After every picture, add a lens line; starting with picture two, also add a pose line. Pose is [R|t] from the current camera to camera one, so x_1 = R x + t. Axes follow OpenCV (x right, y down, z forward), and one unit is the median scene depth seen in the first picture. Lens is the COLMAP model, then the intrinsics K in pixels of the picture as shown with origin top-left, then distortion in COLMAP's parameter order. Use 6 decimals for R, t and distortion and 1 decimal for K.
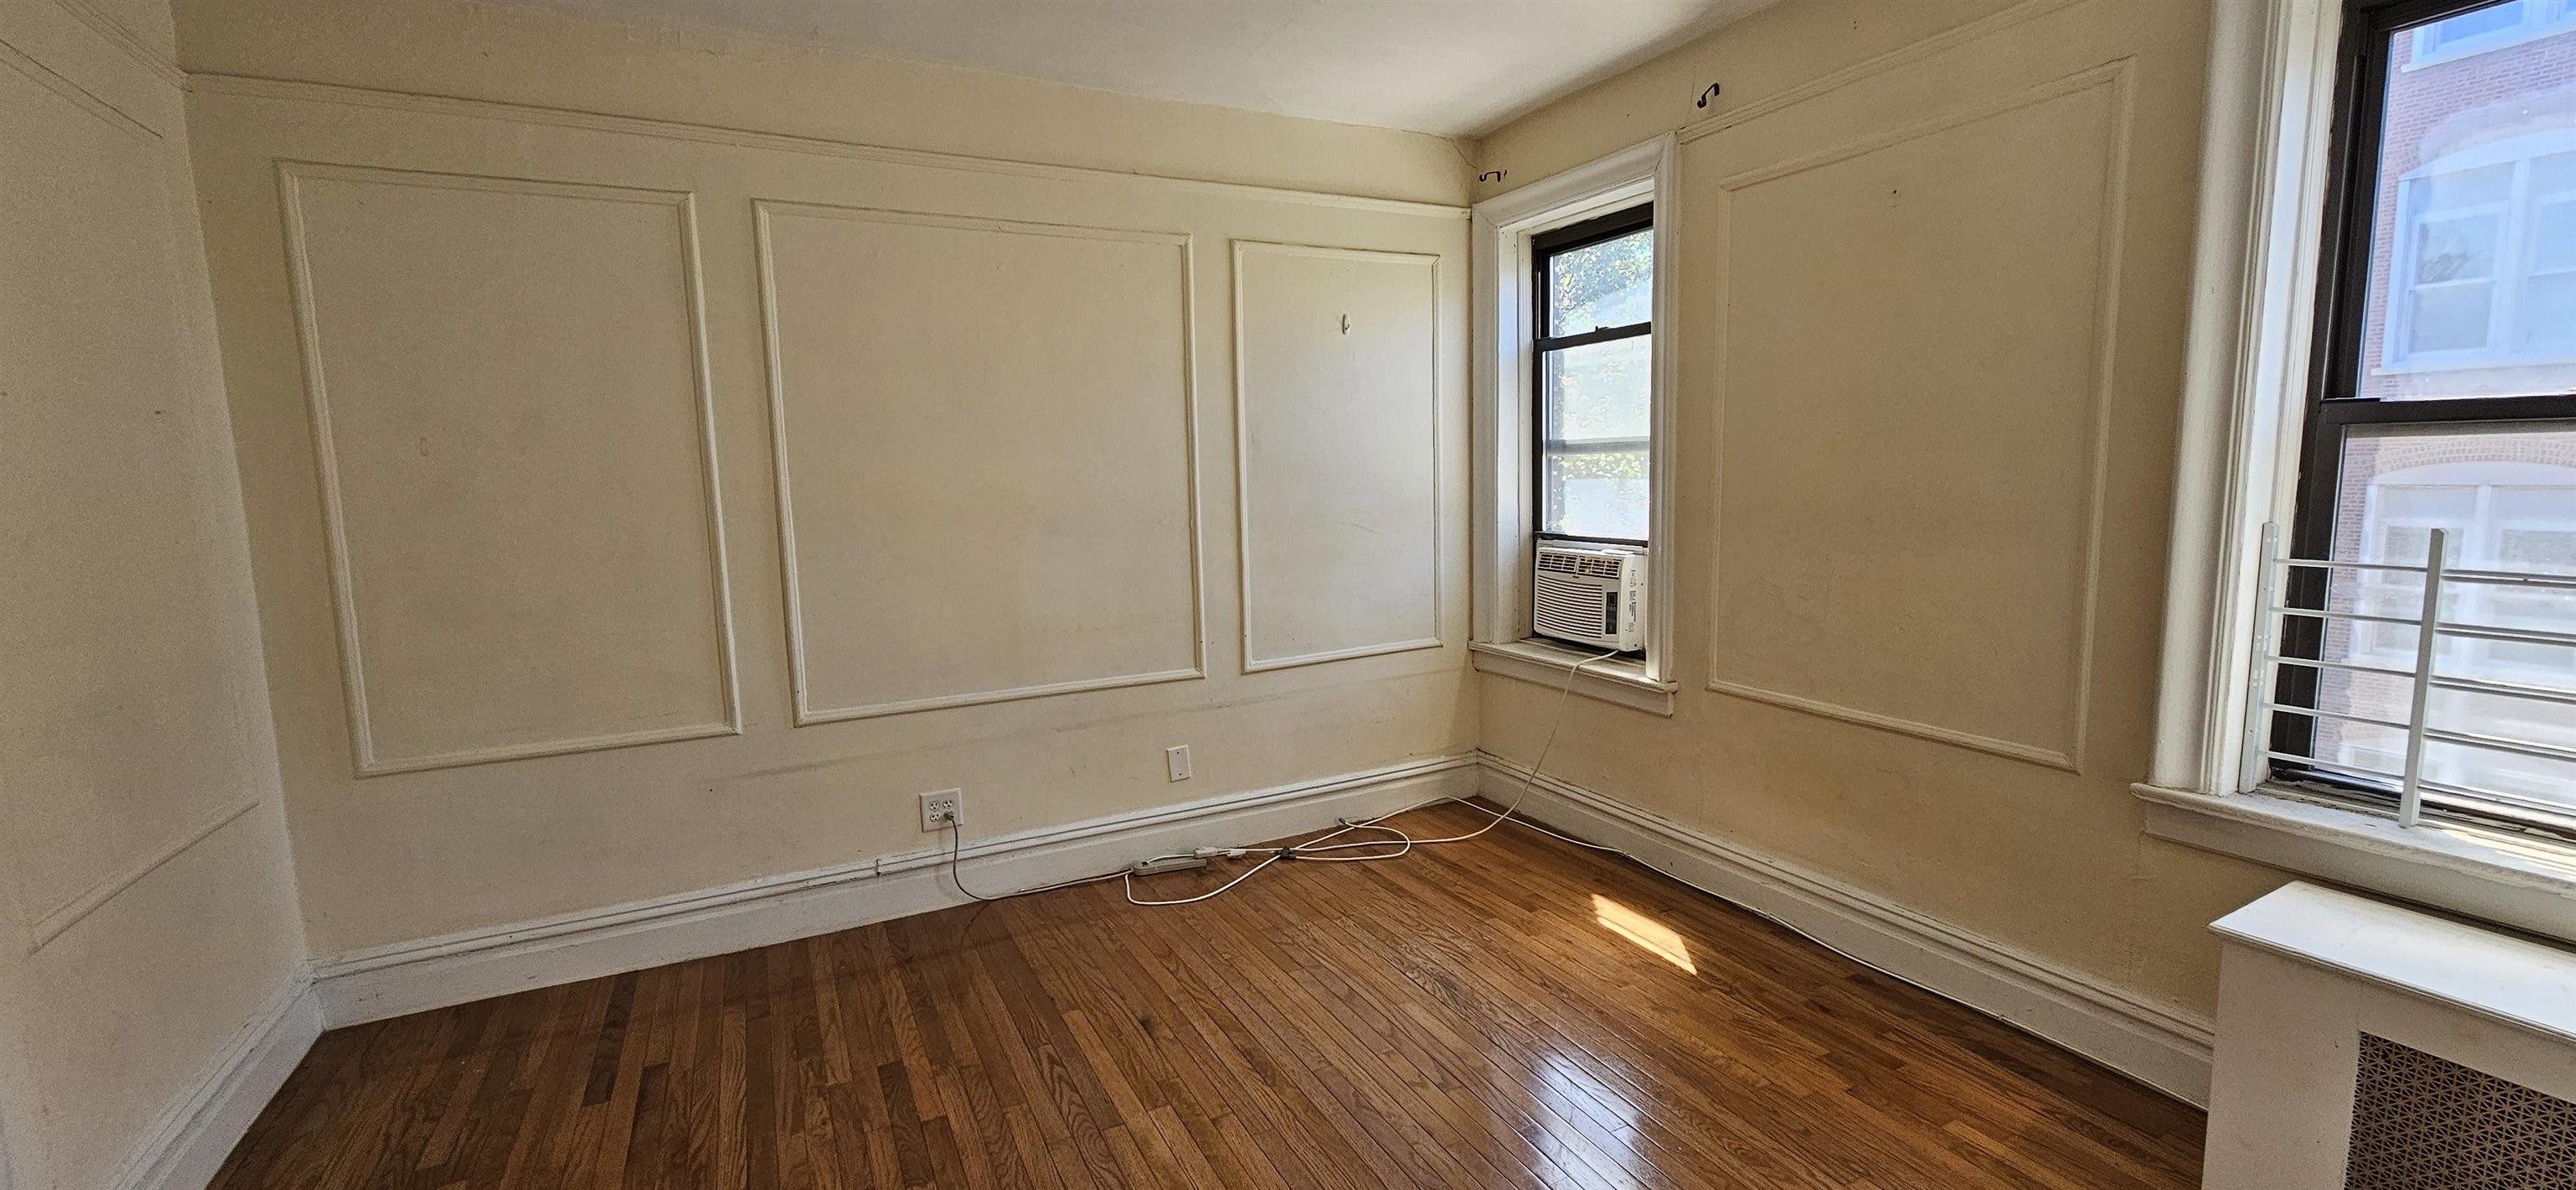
lens RADIAL K [[1065.6, 0, 1281.0], [0, 1065.6, 598.0], [0, 0, 1]] dist [0.000577, -0.000177]
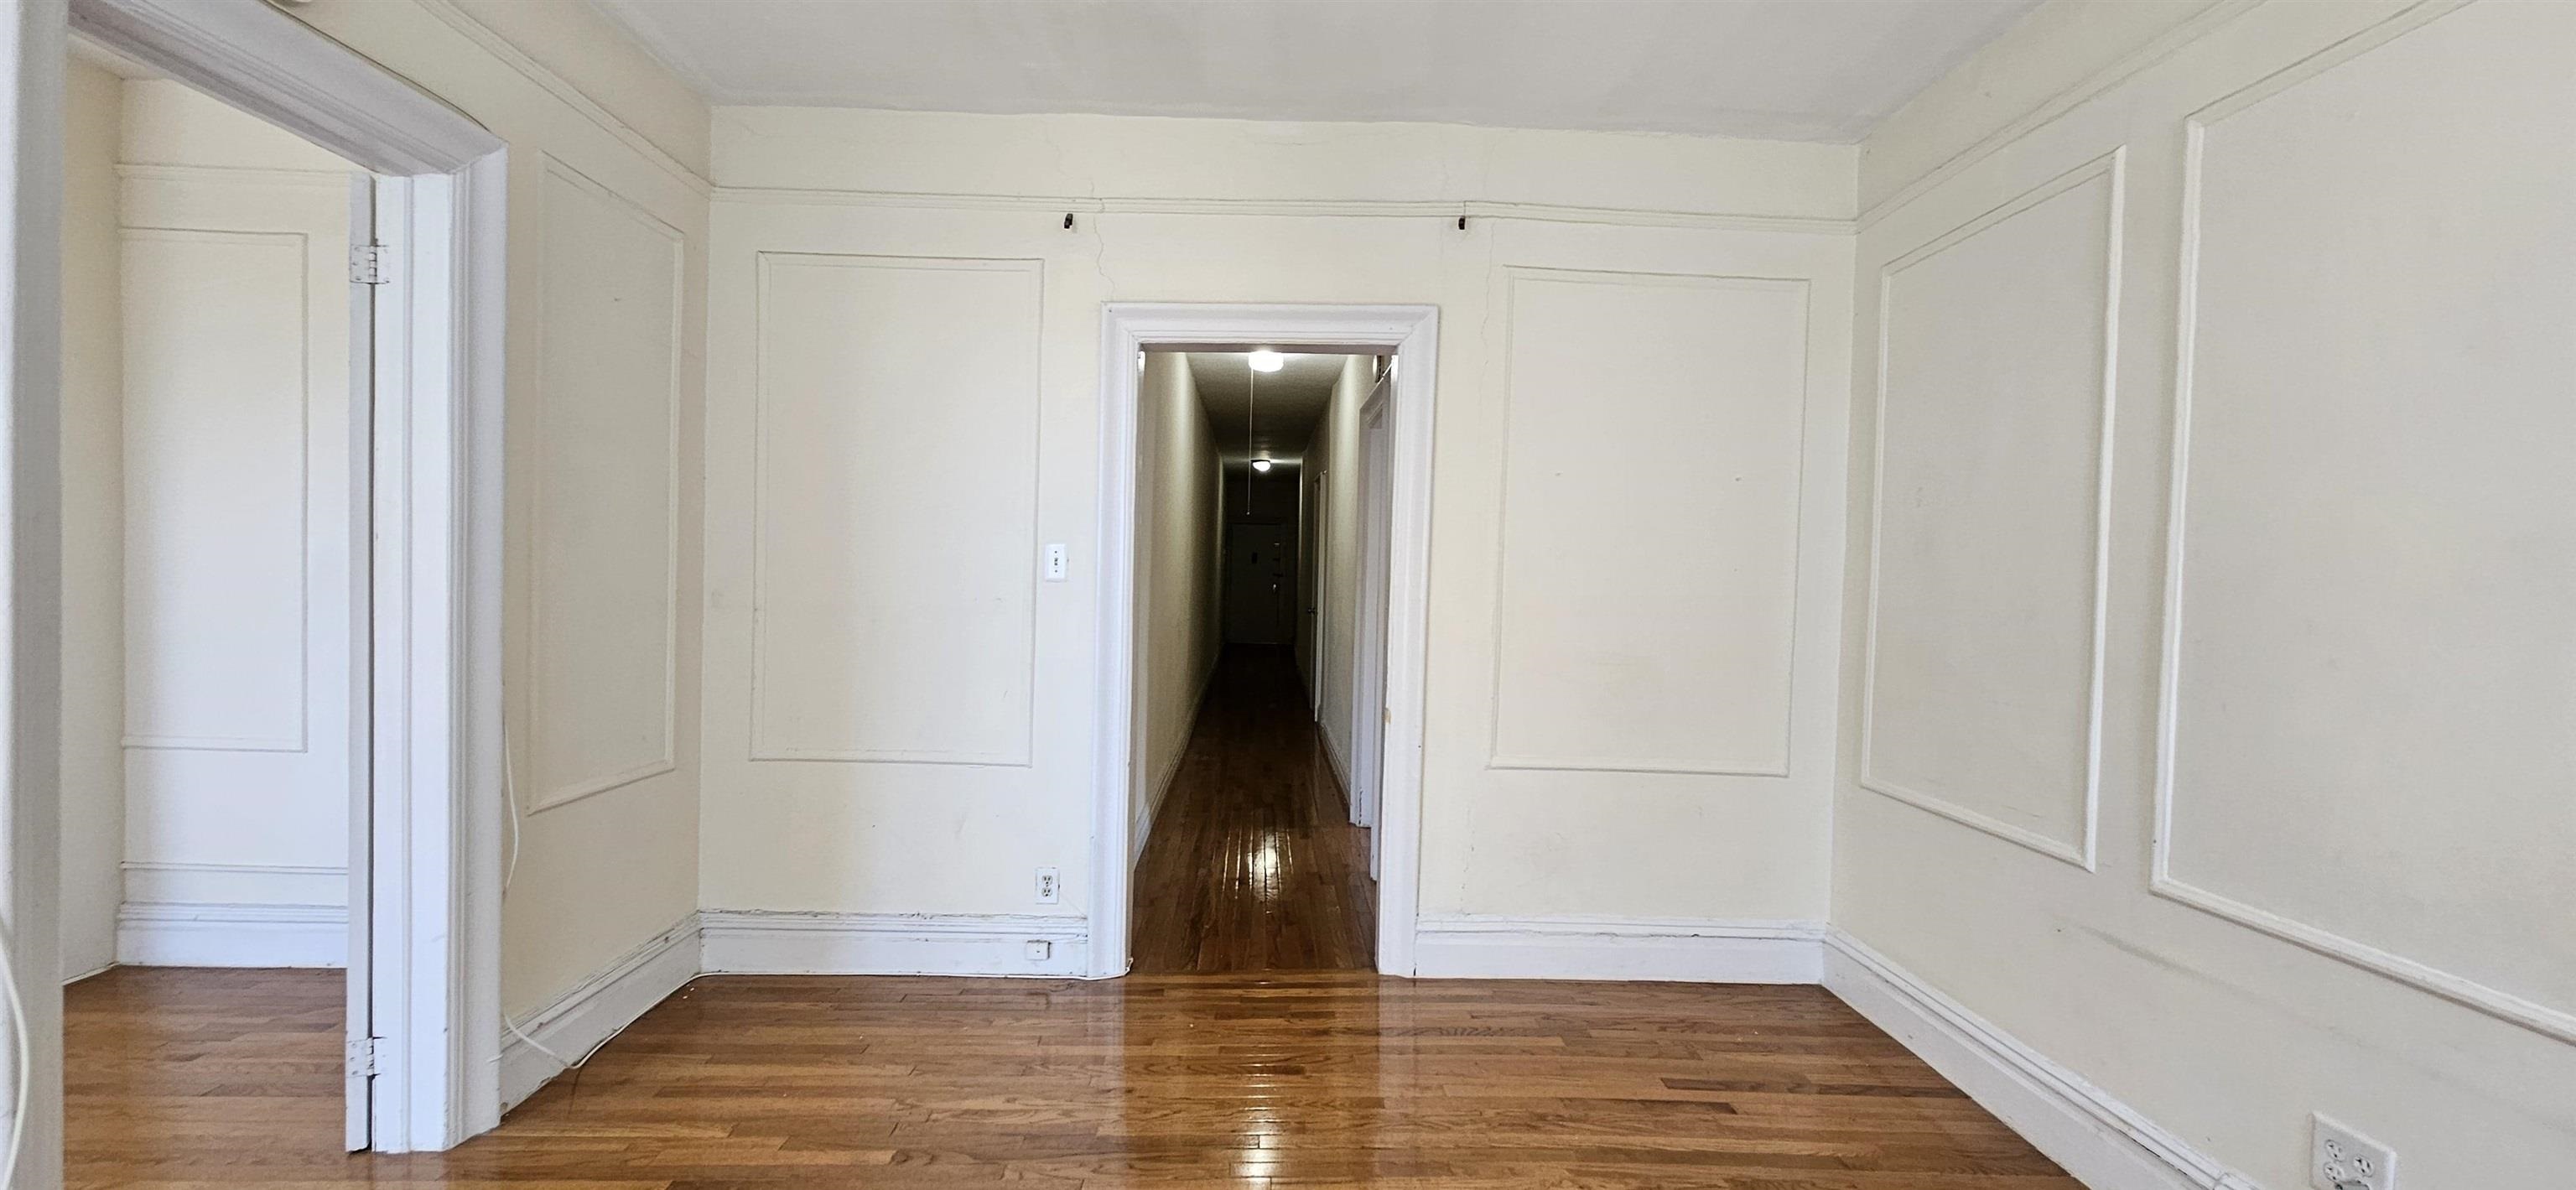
lens RADIAL K [[1065.6, 0, 1281.0], [0, 1065.6, 598.0], [0, 0, 1]] dist [0.000577, -0.000177]
pose [[-0.427920, 0.038485, -0.902997, 0.334560], [-0.127086, 0.986605, 0.102273, -0.053611], [0.894837, 0.158523, -0.417297, 0.693731]]
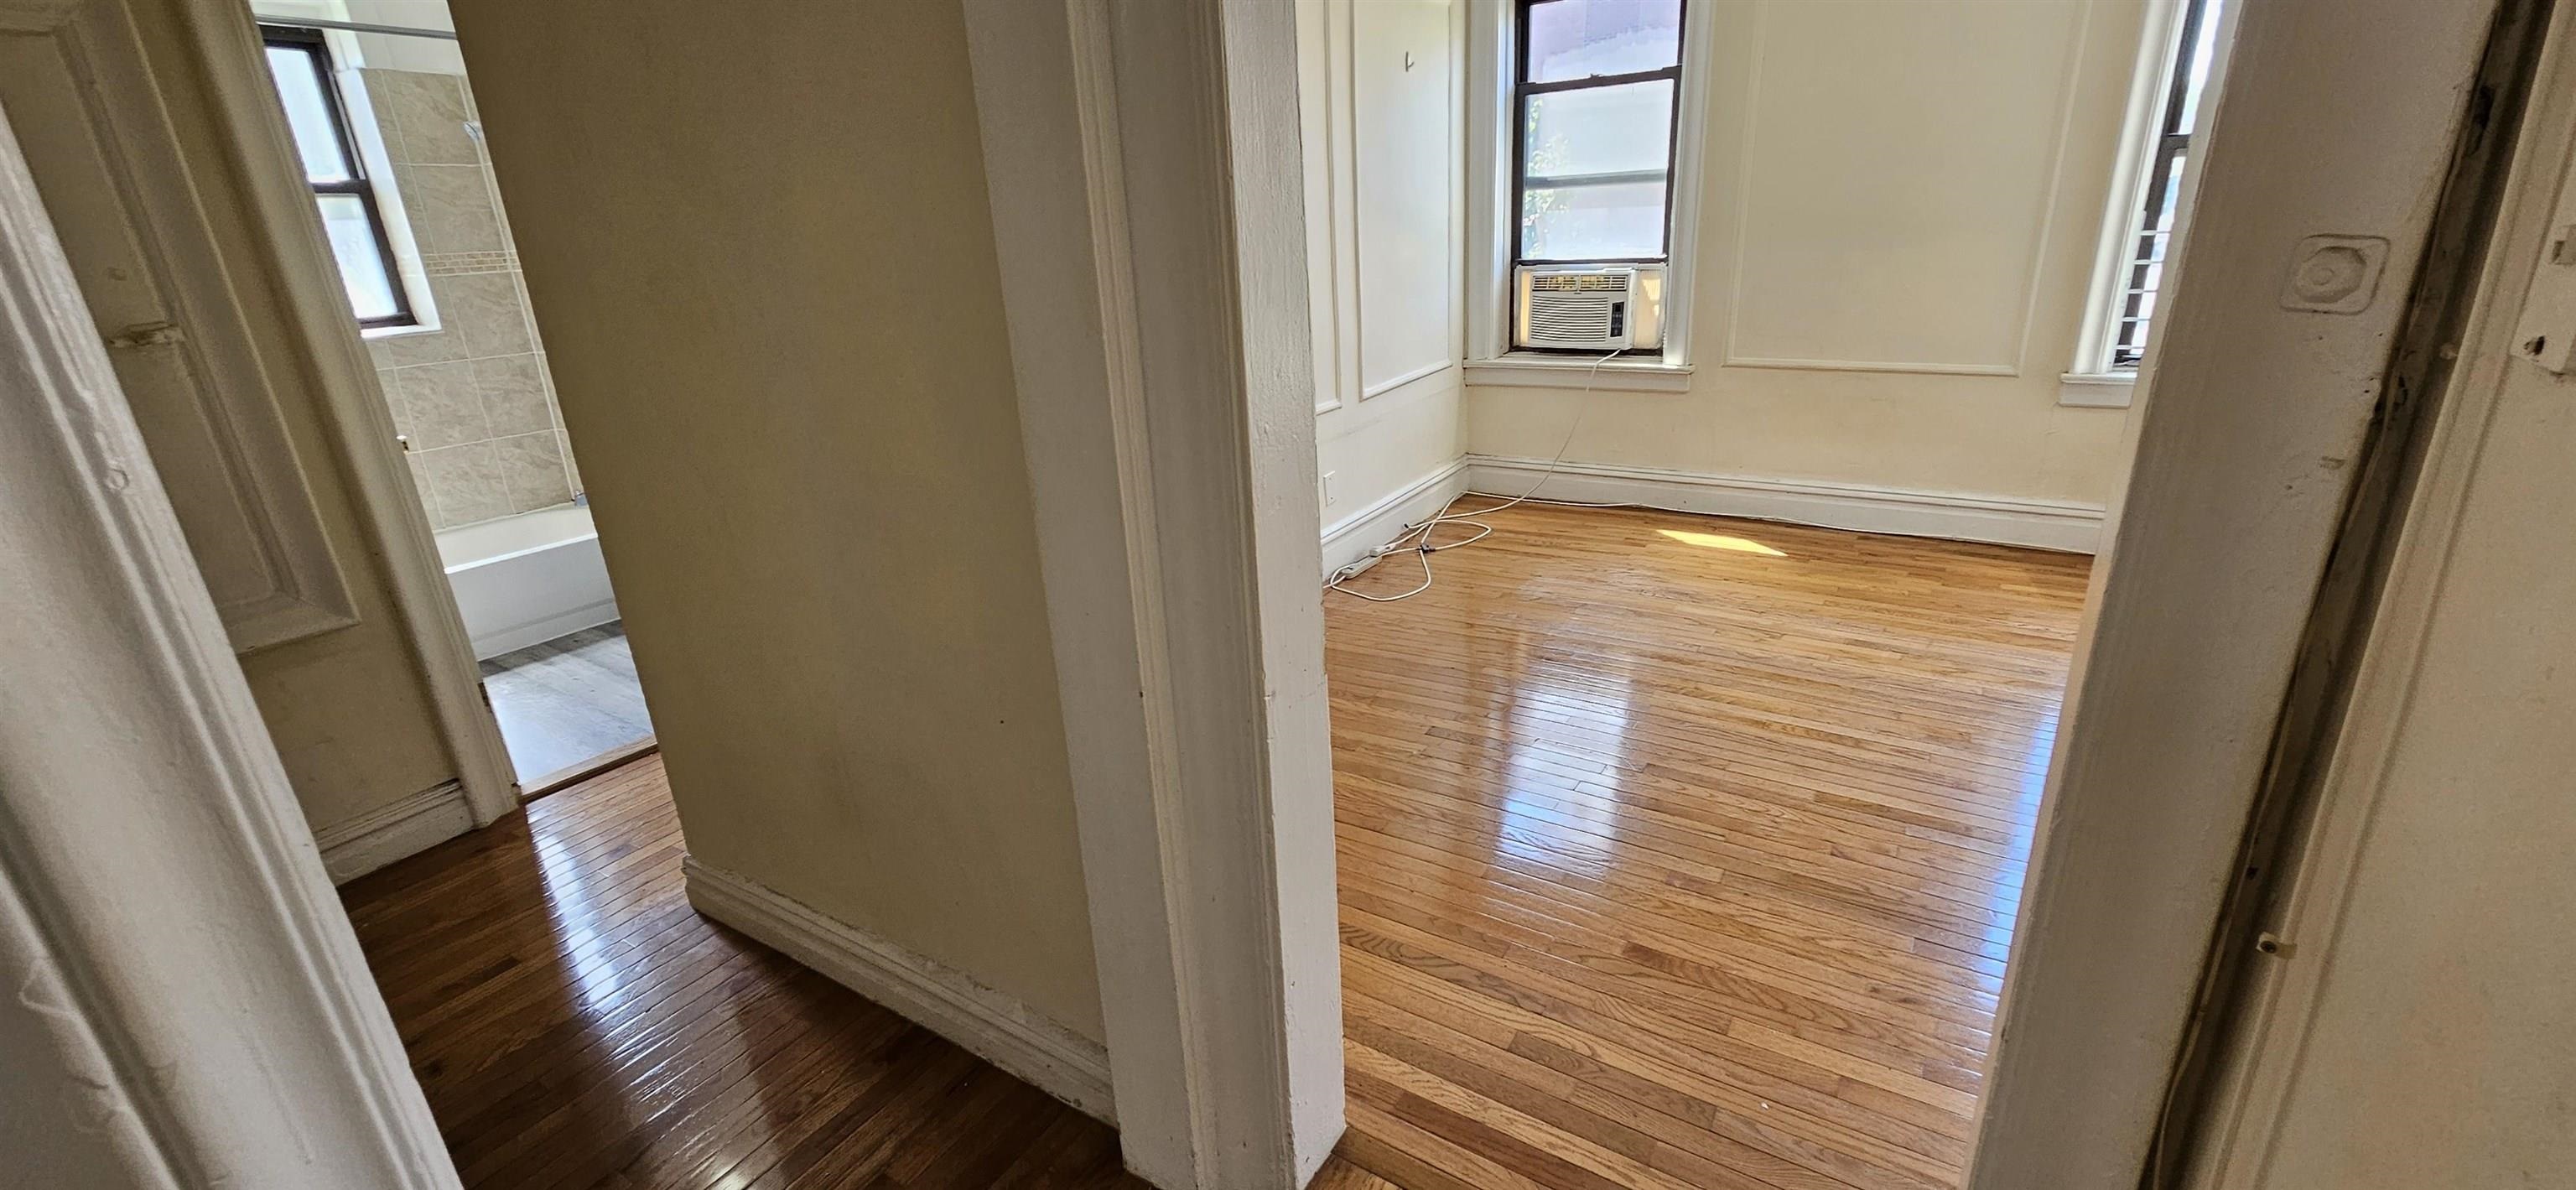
lens RADIAL K [[1063.1, 0, 1285.4], [0, 1063.1, 602.9], [0, 0, 1]] dist [-0.001533, -0.000088]
pose [[0.859340, -0.194087, 0.473144, -0.732775], [0.091488, 0.968604, 0.231164, 0.013015], [-0.503154, -0.155361, 0.850117, 0.077693]]
